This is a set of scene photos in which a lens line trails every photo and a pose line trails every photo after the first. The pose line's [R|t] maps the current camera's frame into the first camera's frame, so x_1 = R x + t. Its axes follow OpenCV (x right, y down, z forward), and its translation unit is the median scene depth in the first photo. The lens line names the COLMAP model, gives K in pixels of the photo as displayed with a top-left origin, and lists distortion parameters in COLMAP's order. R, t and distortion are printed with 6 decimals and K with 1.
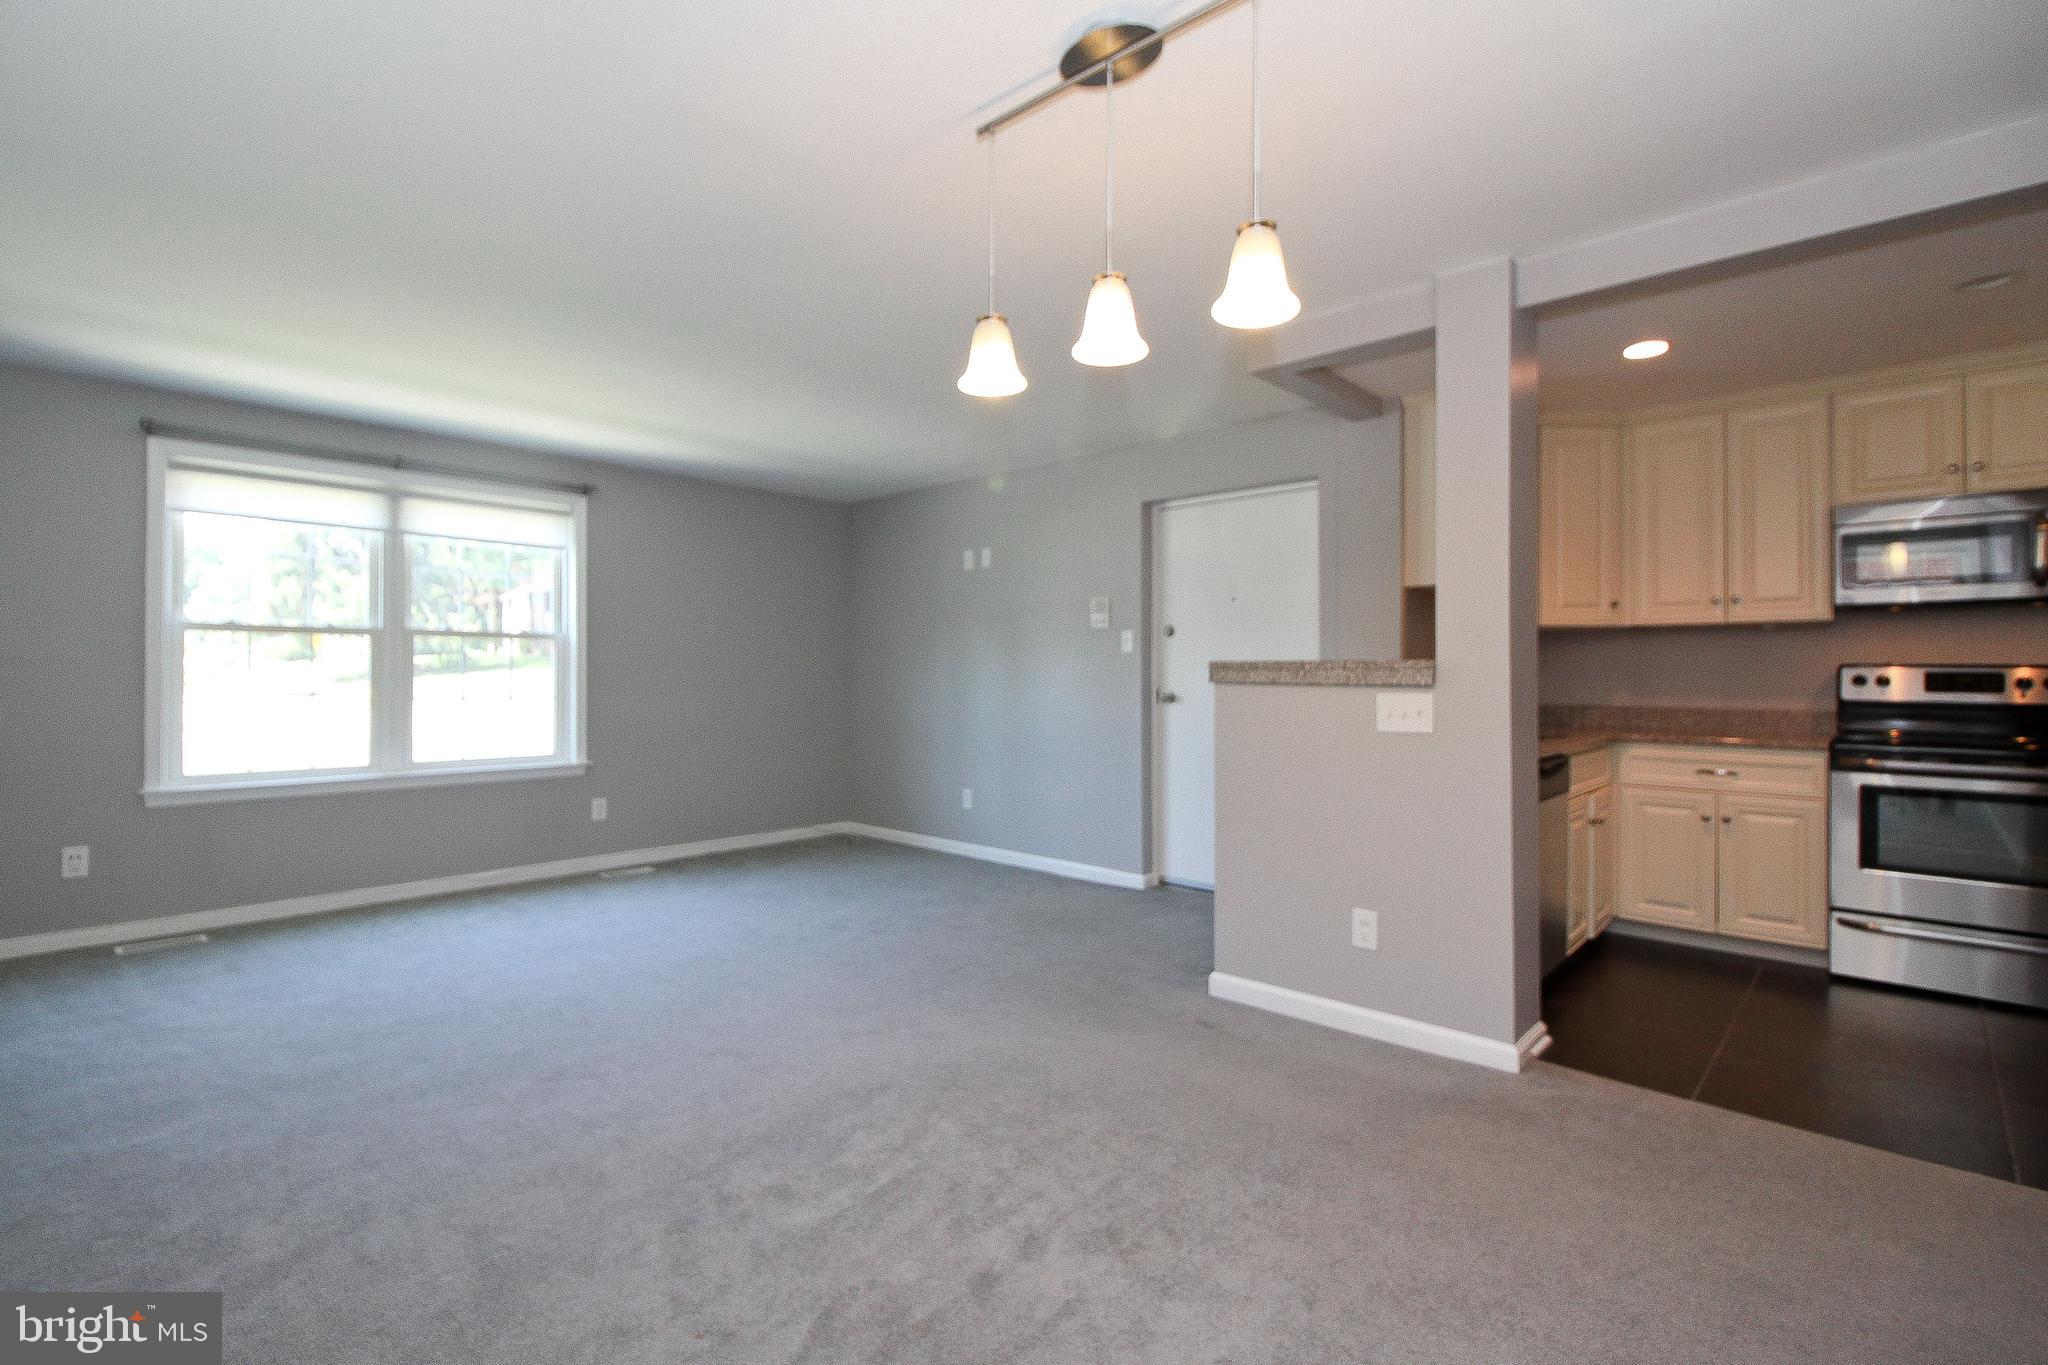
lens RADIAL K [[932.7, 0, 1008.8], [0, 932.7, 665.3], [0, 0, 1]] dist [0.019352, -0.012886]
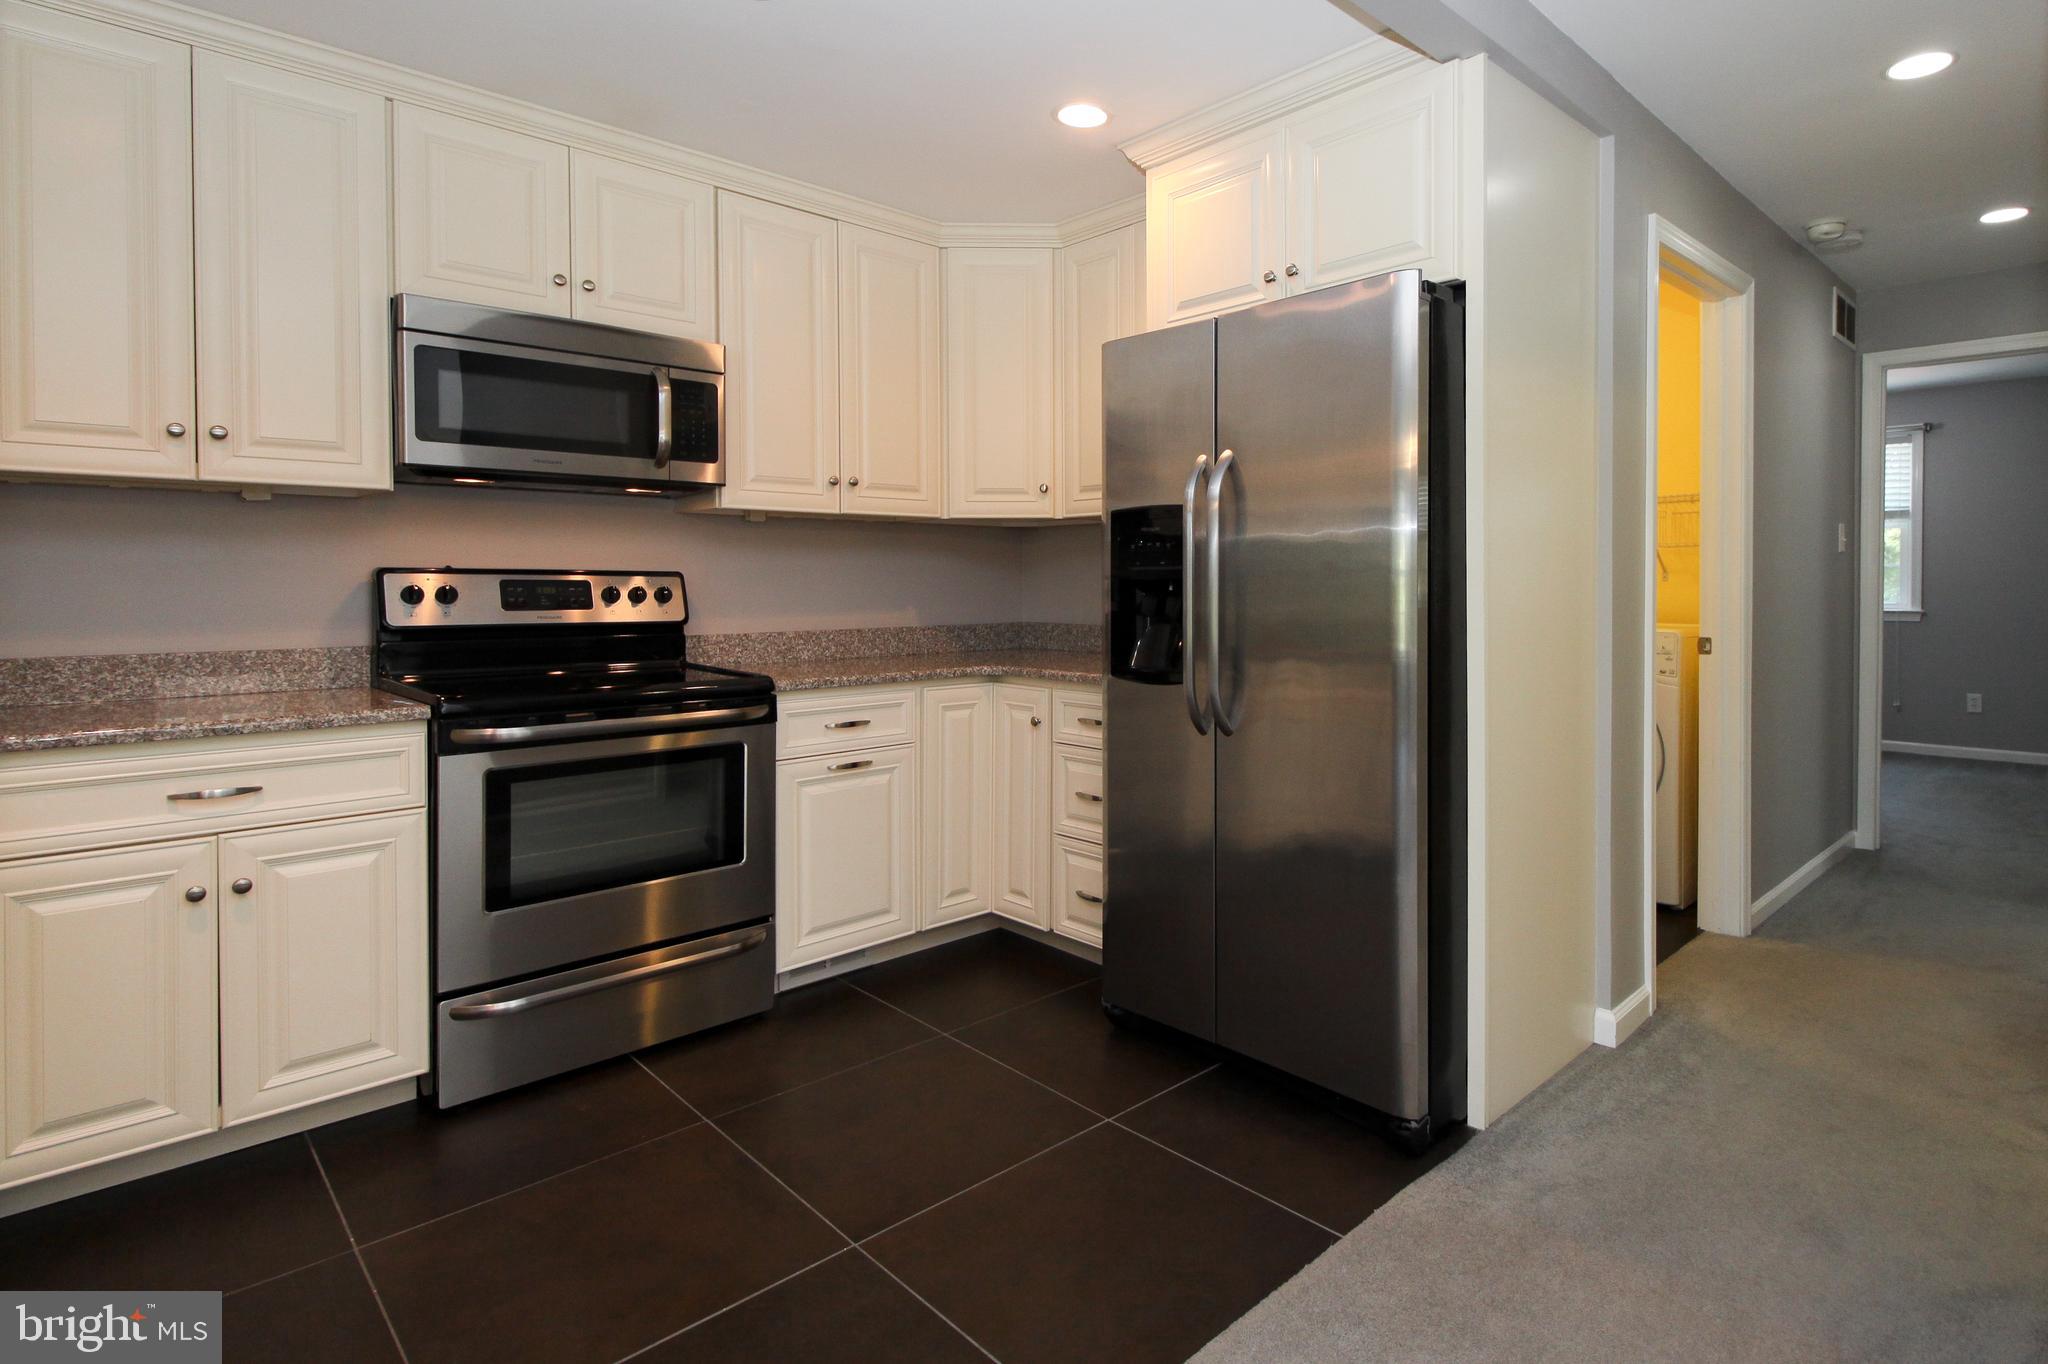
lens RADIAL K [[1059.6, 0, 1143.4], [0, 1059.6, 596.2], [0, 0, 1]] dist [0.013309, -0.001240]
pose [[0.018269, -0.012746, 0.999752, 0.211852], [-0.005369, 0.999903, 0.012846, 0.005534], [-0.999819, -0.005603, 0.018199, 0.492519]]
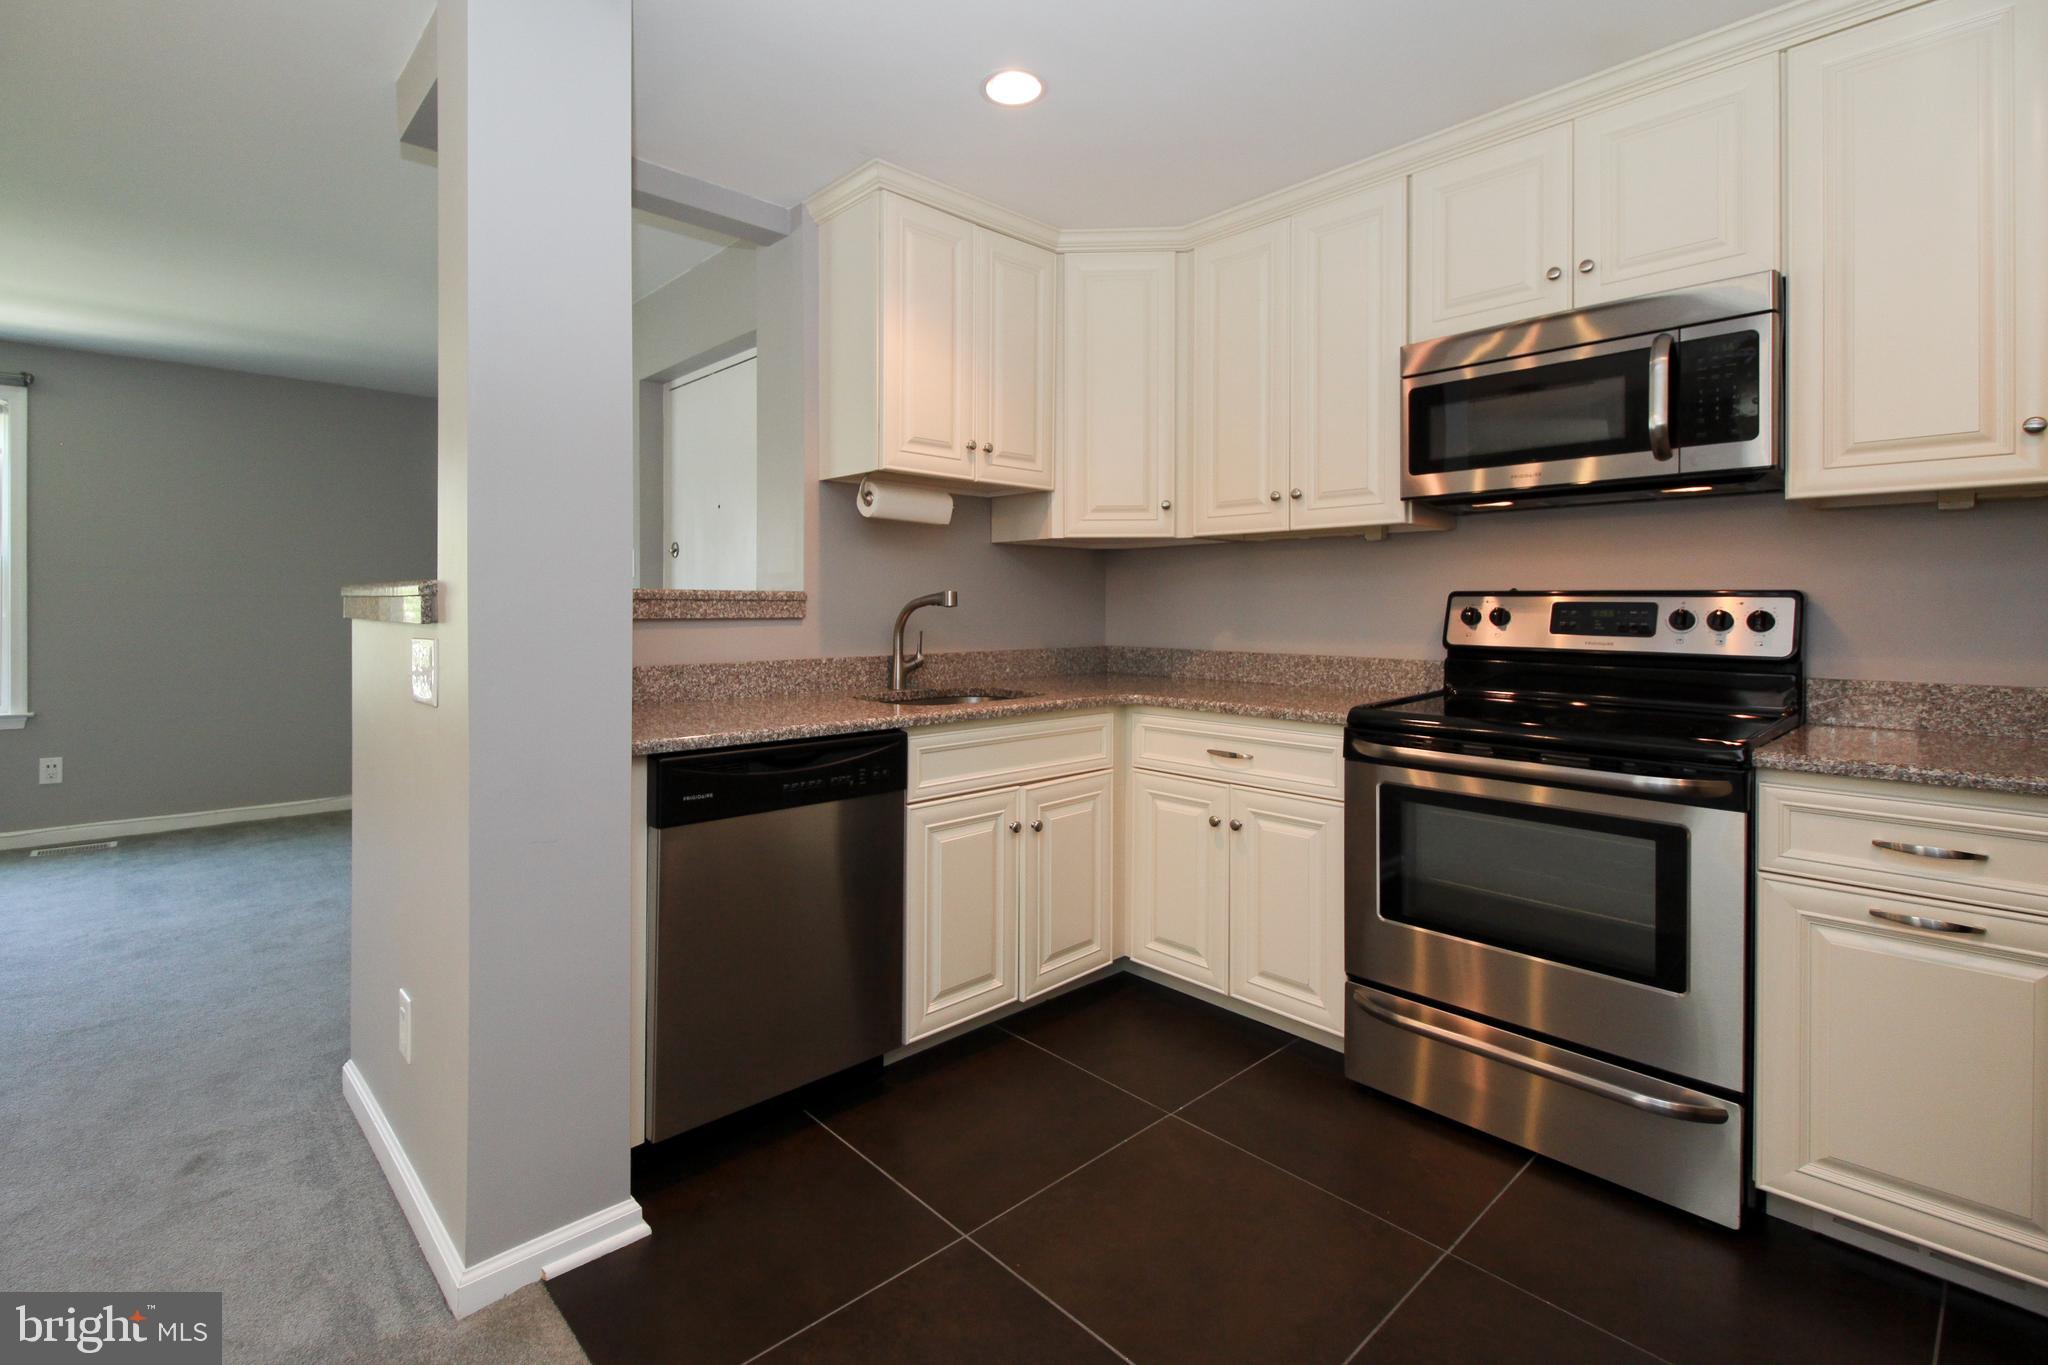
lens RADIAL K [[939.1, 0, 998.8], [0, 939.1, 609.5], [0, 0, 1]] dist [0.018696, -0.007934]
pose [[0.997655, 0.001491, -0.068433, 0.596756], [-0.000736, 0.999939, 0.011055, 0.004317], [0.068445, -0.010979, 0.997594, 0.306029]]
